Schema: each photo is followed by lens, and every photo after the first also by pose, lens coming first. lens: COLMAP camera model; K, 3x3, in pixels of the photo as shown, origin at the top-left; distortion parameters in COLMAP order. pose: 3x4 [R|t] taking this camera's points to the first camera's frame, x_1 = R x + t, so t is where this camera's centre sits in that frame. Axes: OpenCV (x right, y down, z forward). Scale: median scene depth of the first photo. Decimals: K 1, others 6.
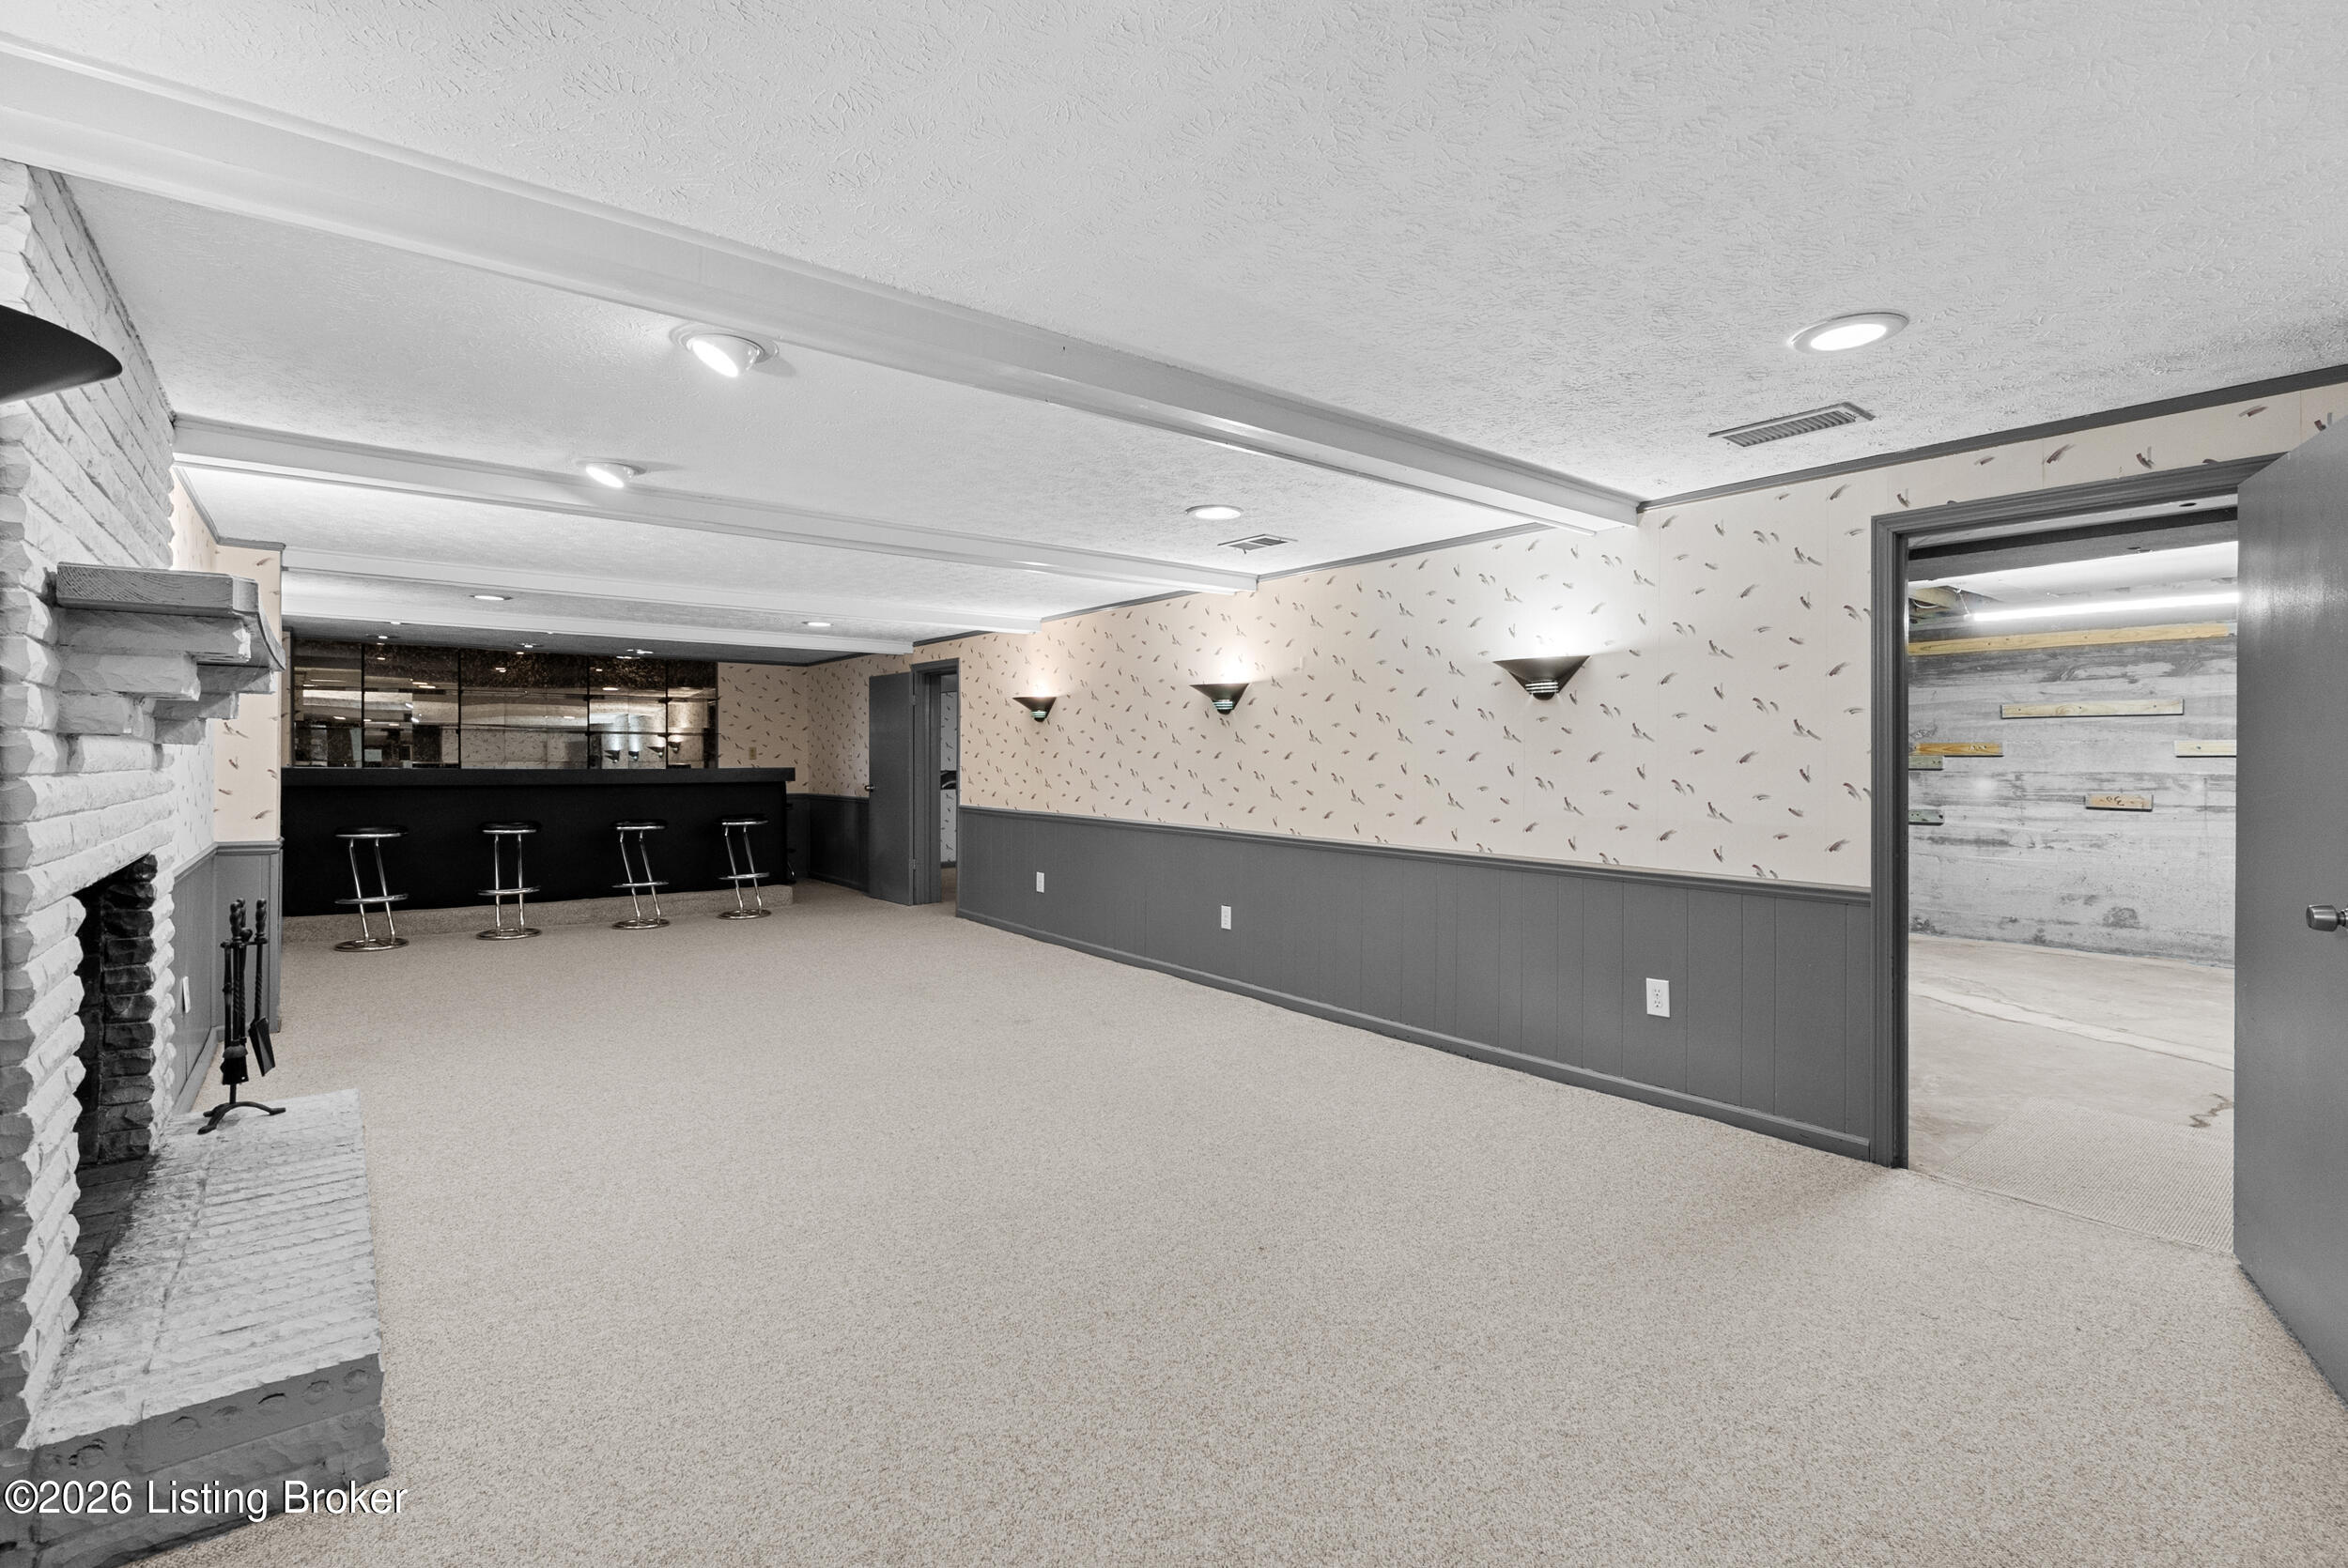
lens RADIAL K [[1091.3, 0, 1174.0], [0, 1091.3, 784.0], [0, 0, 1]] dist [-0.000428, -0.000146]
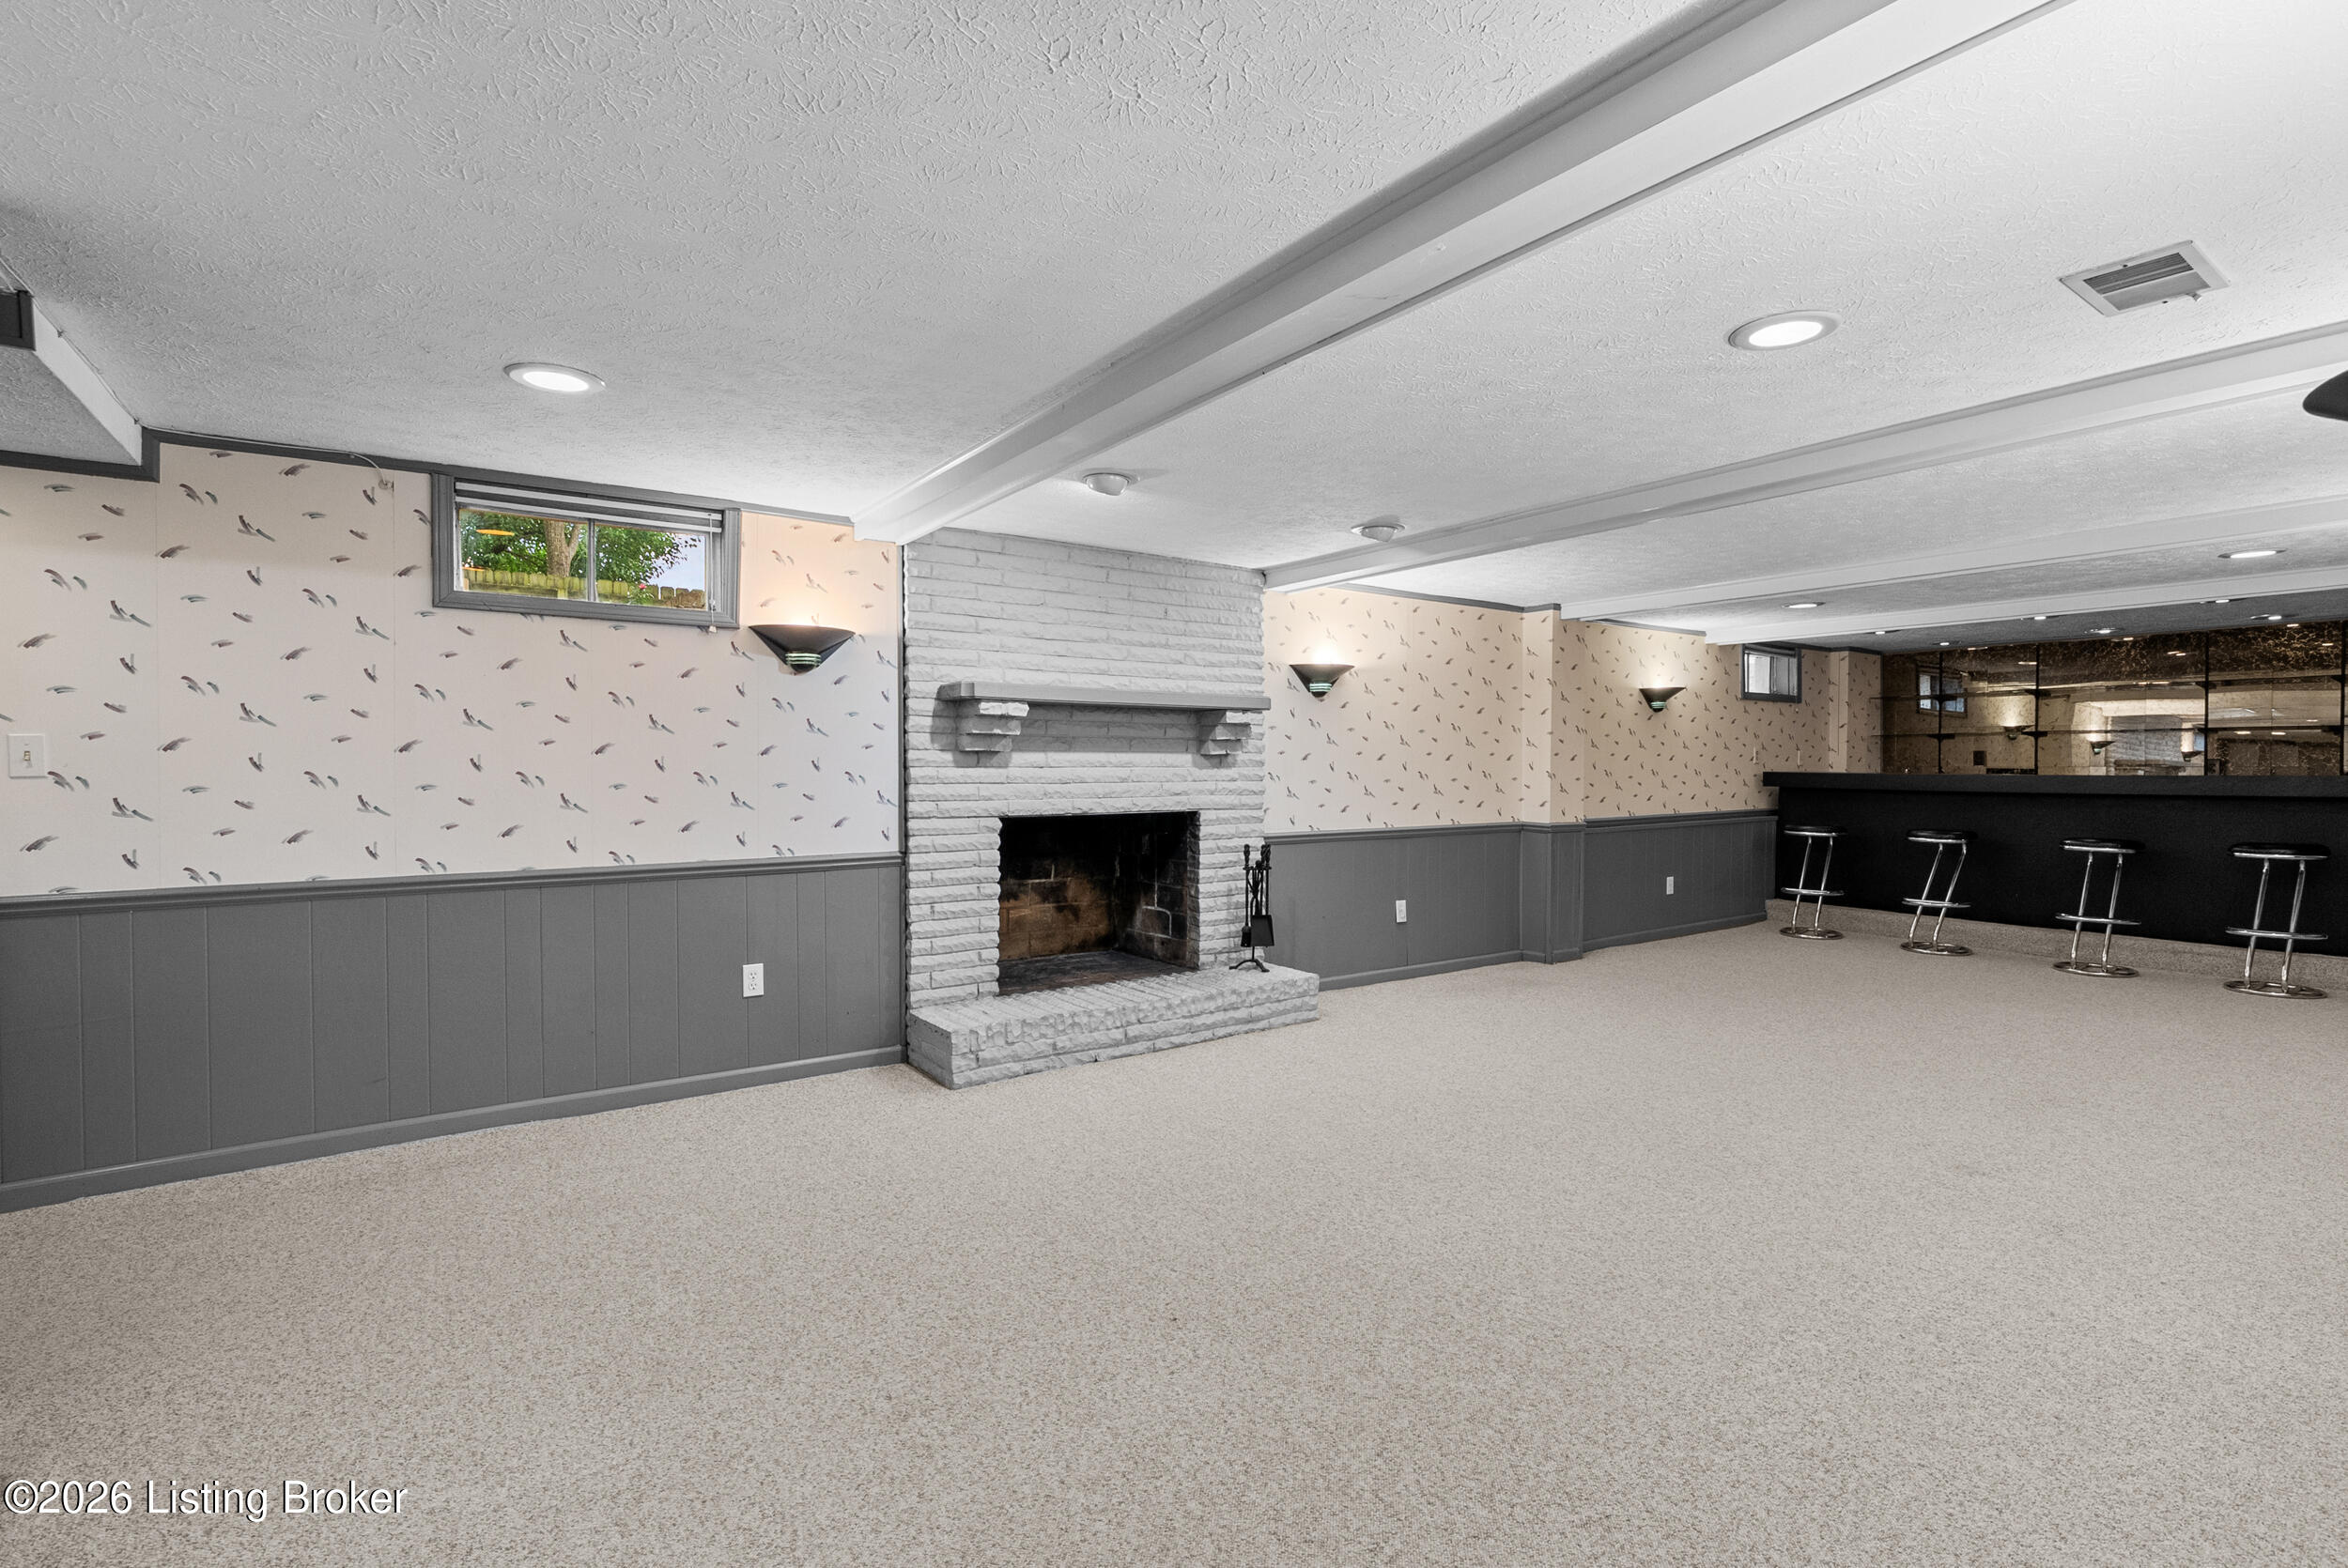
lens RADIAL K [[1062.8, 0, 1174.0], [0, 1062.8, 784.0], [0, 0, 1]] dist [-0.002955, -0.000044]
pose [[-0.049792, 0.016390, -0.998625, 0.387950], [-0.023052, 0.999580, 0.017555, -0.006528], [0.998494, 0.023895, -0.049393, 0.435934]]
